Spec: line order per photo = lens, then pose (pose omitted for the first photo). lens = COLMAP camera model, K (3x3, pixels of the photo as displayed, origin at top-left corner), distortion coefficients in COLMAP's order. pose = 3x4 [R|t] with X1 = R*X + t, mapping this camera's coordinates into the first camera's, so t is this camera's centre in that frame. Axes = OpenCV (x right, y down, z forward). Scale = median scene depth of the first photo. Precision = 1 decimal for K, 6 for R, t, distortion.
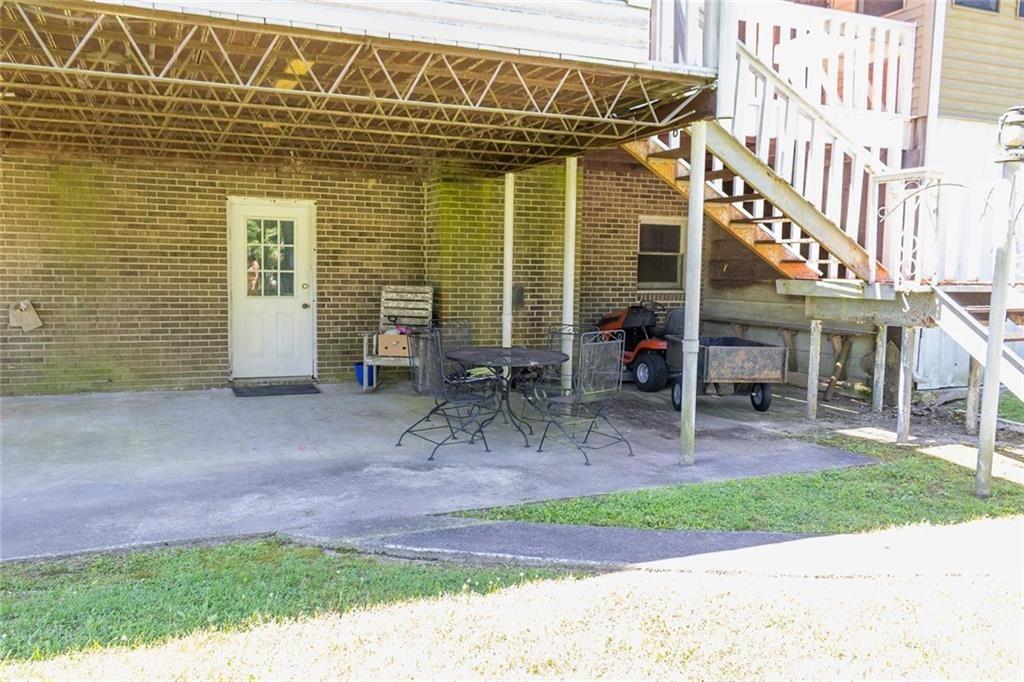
lens RADIAL K [[858.9, 0, 506.5], [0, 858.9, 344.3], [0, 0, 1]] dist [0.018265, 0.010791]
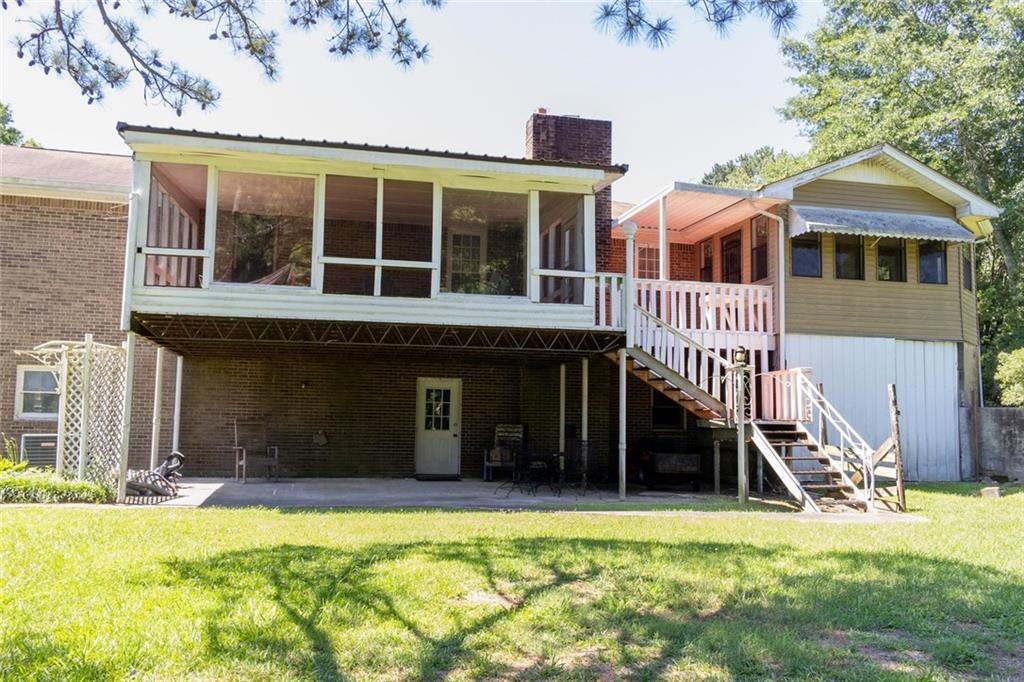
lens RADIAL K [[858.9, 0, 513.0], [0, 858.9, 342.2], [0, 0, 1]] dist [0.018265, 0.010791]
pose [[0.986249, -0.014866, -0.164597, 0.207228], [-0.015618, 0.983105, -0.182376, 0.099442], [0.164528, 0.182438, 0.969354, -0.852515]]
